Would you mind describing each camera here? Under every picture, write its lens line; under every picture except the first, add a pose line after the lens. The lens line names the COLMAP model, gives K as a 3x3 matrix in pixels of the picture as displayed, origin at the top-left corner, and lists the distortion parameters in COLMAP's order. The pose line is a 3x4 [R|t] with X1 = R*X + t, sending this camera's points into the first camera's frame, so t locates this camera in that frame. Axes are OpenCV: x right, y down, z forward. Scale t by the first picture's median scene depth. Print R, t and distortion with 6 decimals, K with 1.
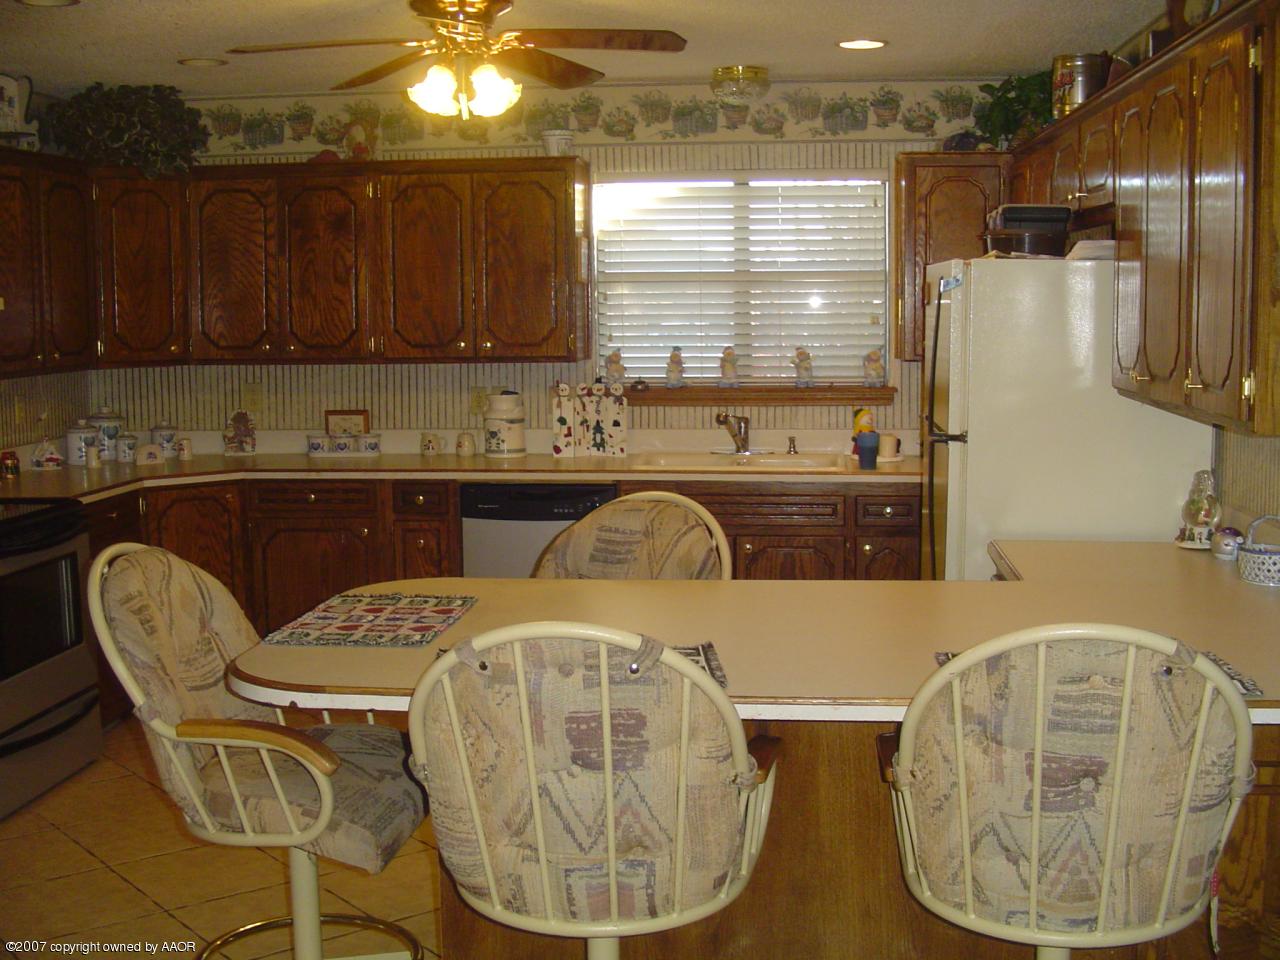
lens RADIAL K [[1605.3, 0, 640.0], [0, 1605.3, 480.0], [0, 0, 1]] dist [-0.177396, 0.184605]
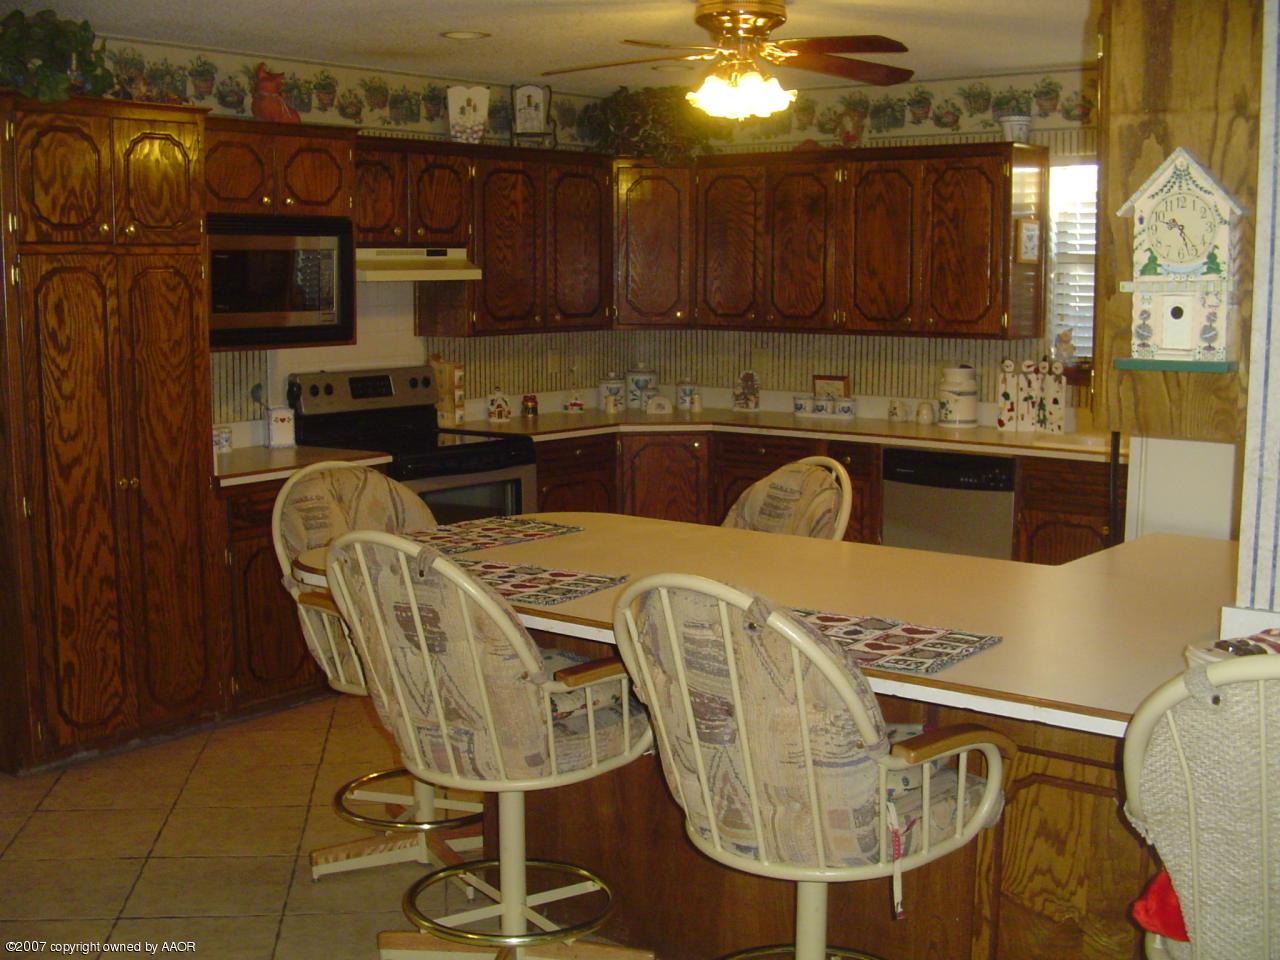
lens RADIAL K [[1605.3, 0, 640.0], [0, 1605.3, 480.0], [0, 0, 1]] dist [-0.177396, 0.184605]
pose [[0.838408, 0.079032, -0.539282, 0.318311], [-0.068068, 0.996868, 0.040268, -0.007942], [0.540775, 0.002947, 0.841162, 0.002798]]
